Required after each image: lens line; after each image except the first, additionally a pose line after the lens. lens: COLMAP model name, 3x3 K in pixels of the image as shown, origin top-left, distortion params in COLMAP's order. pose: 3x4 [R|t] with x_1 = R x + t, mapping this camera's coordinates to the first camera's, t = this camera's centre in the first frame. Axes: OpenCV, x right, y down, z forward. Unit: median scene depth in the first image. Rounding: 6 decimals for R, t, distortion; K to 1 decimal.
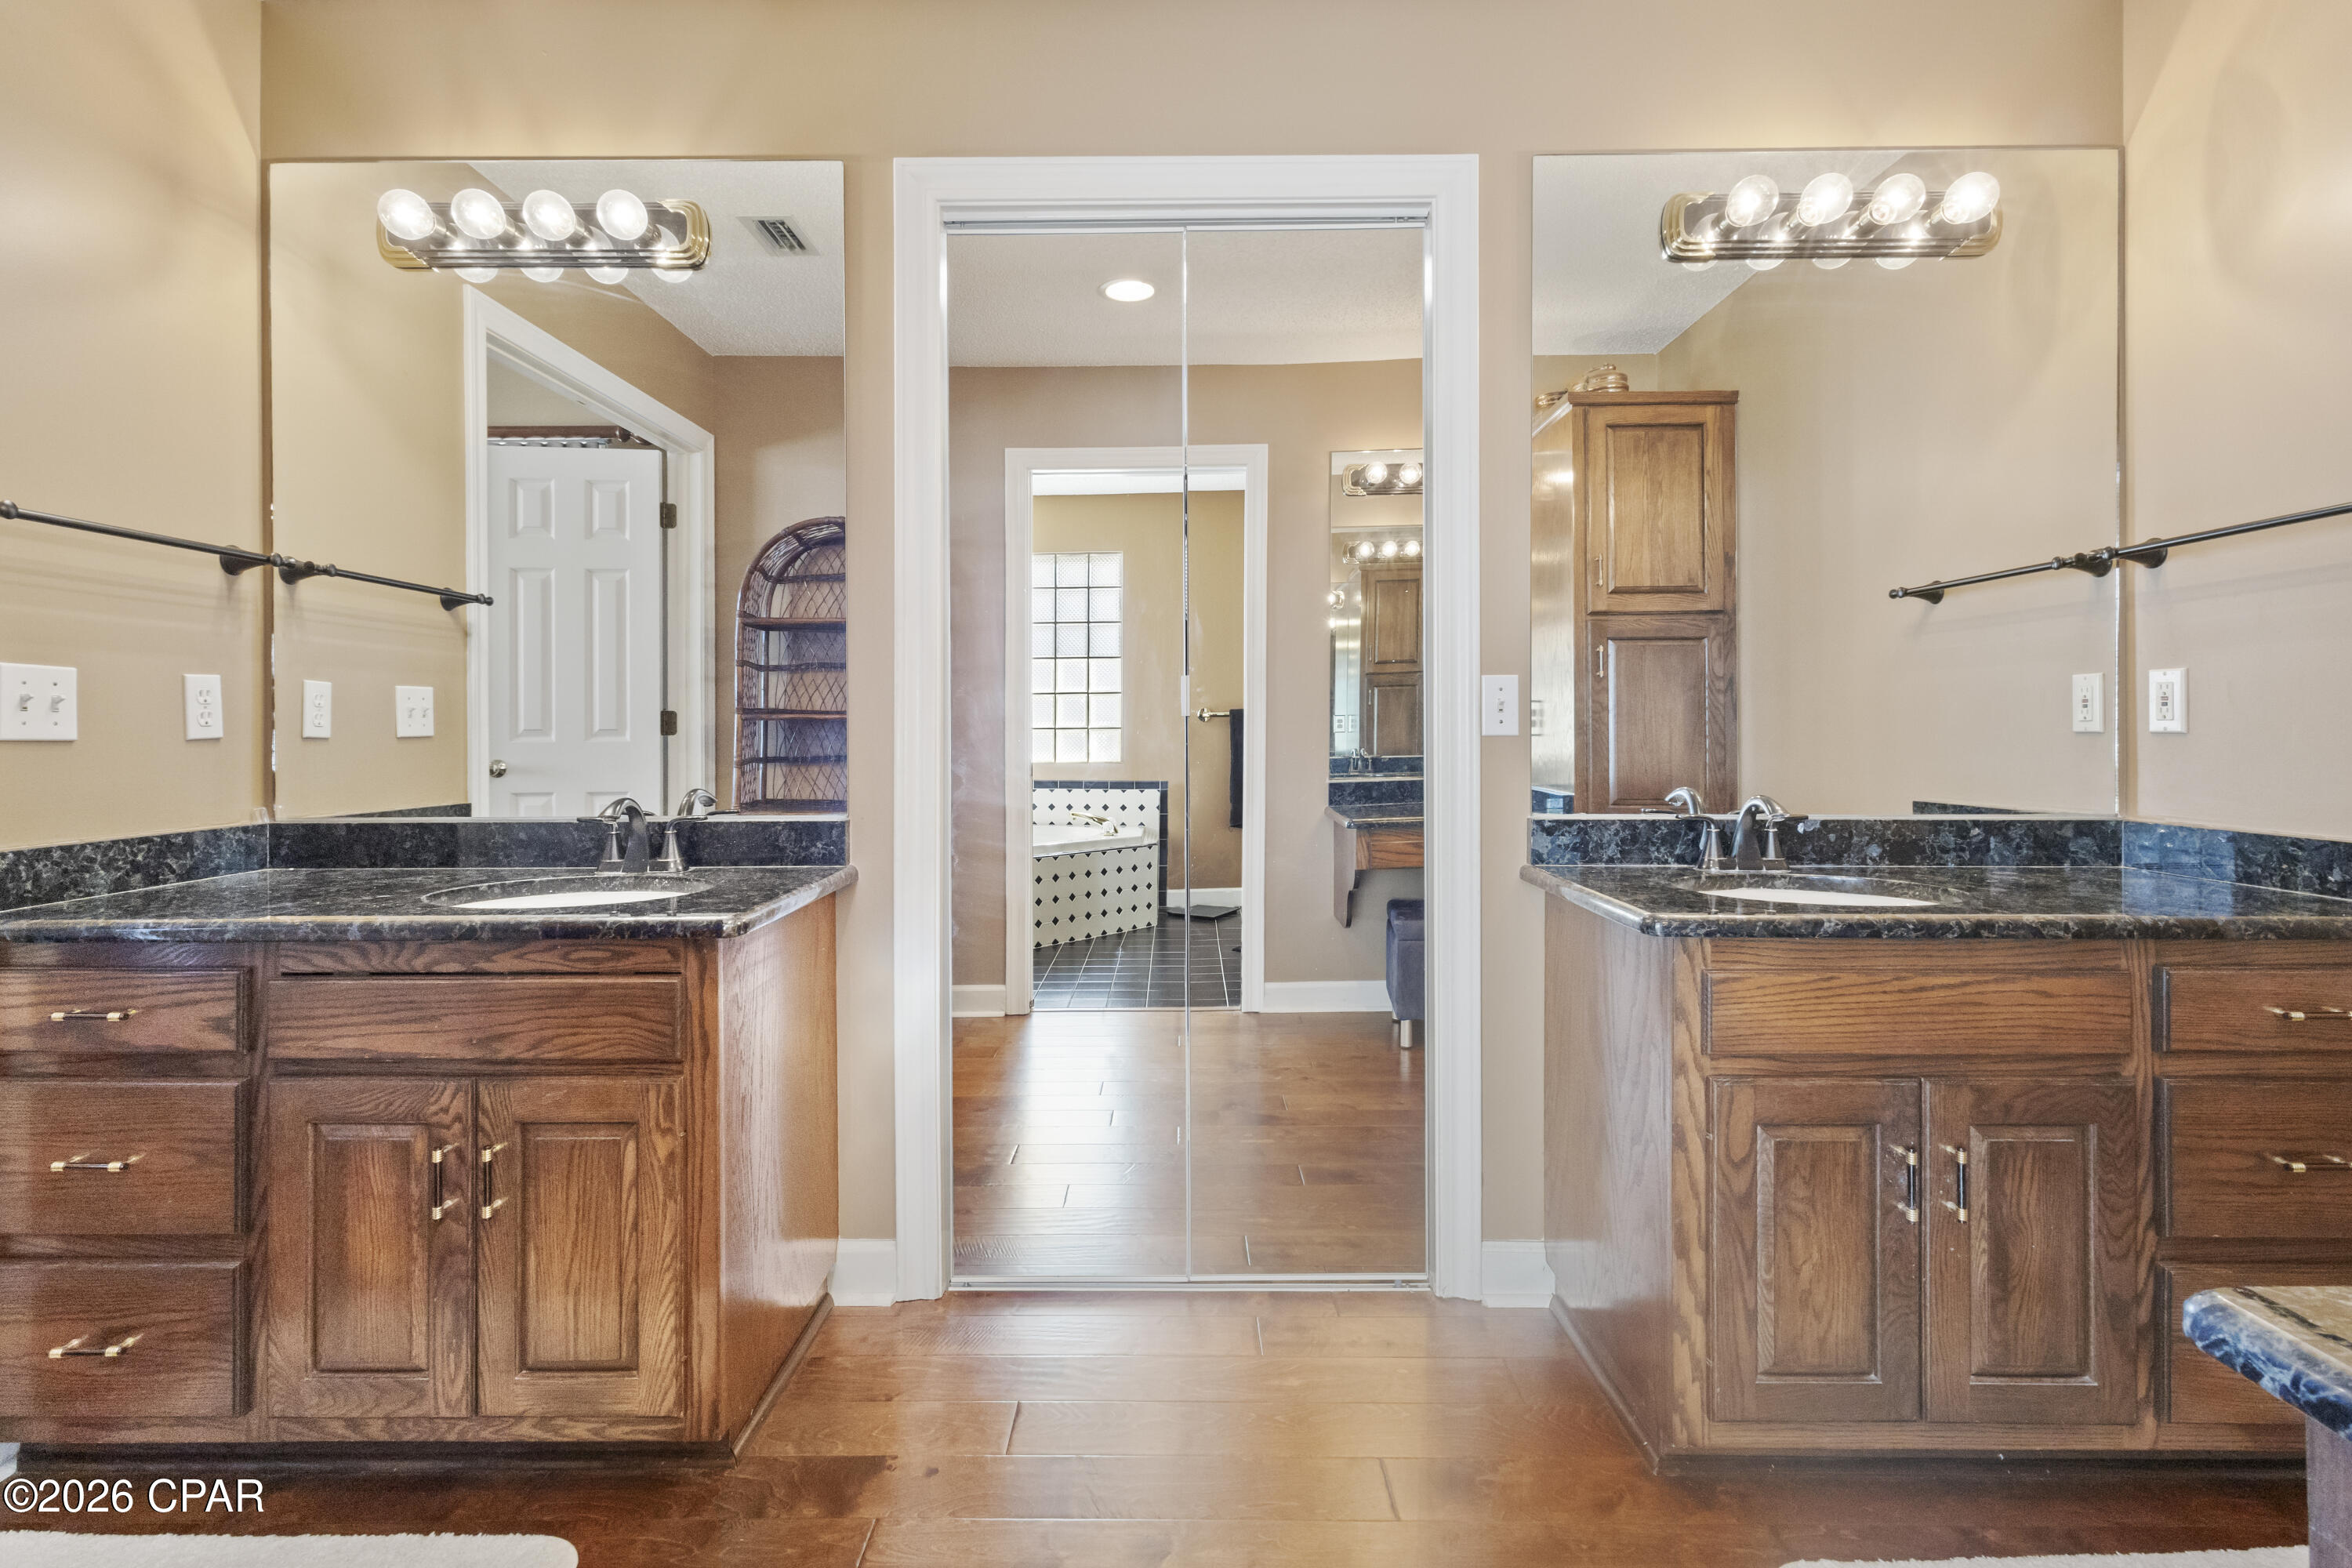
lens RADIAL K [[1102.7, 0, 1173.9], [0, 1102.7, 739.9], [0, 0, 1]] dist [0.009919, -0.000141]
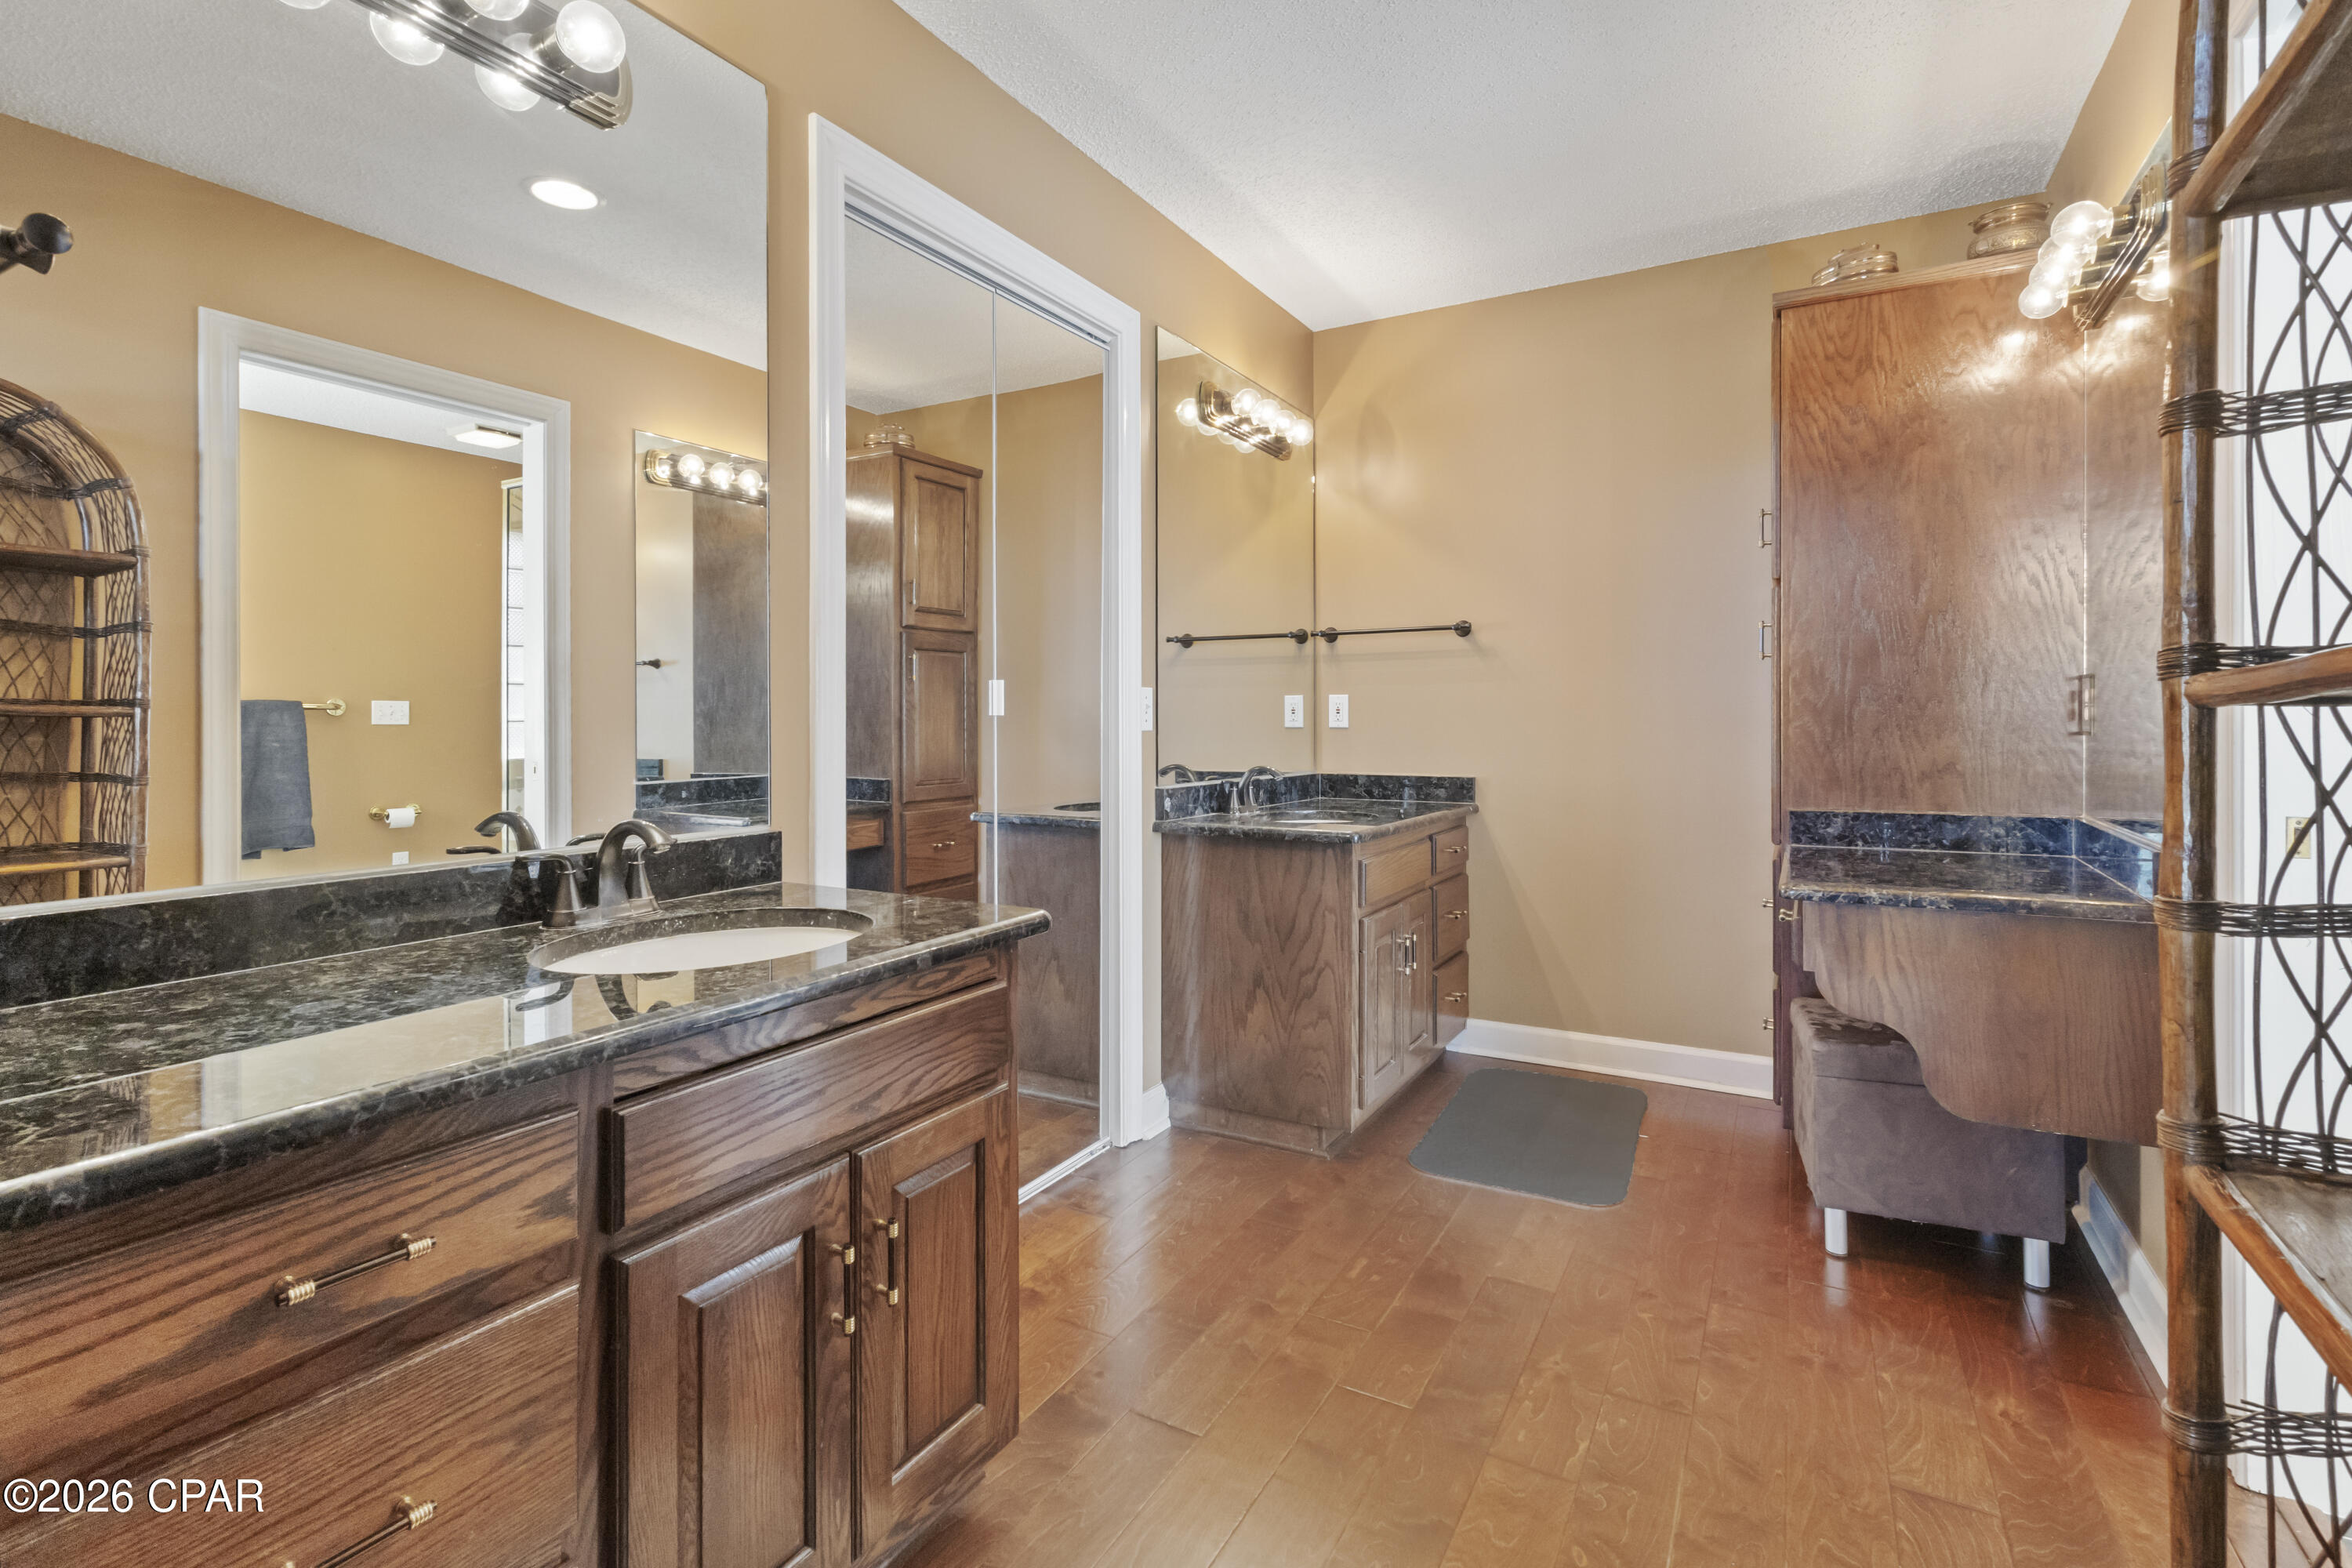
lens RADIAL K [[1102.7, 0, 1163.9], [0, 1102.7, 713.1], [0, 0, 1]] dist [0.009919, -0.000141]
pose [[0.493051, 0.007061, 0.869972, -0.922454], [0.006660, 0.999907, -0.011890, -0.009590], [-0.869975, 0.011657, 0.492959, 0.286566]]
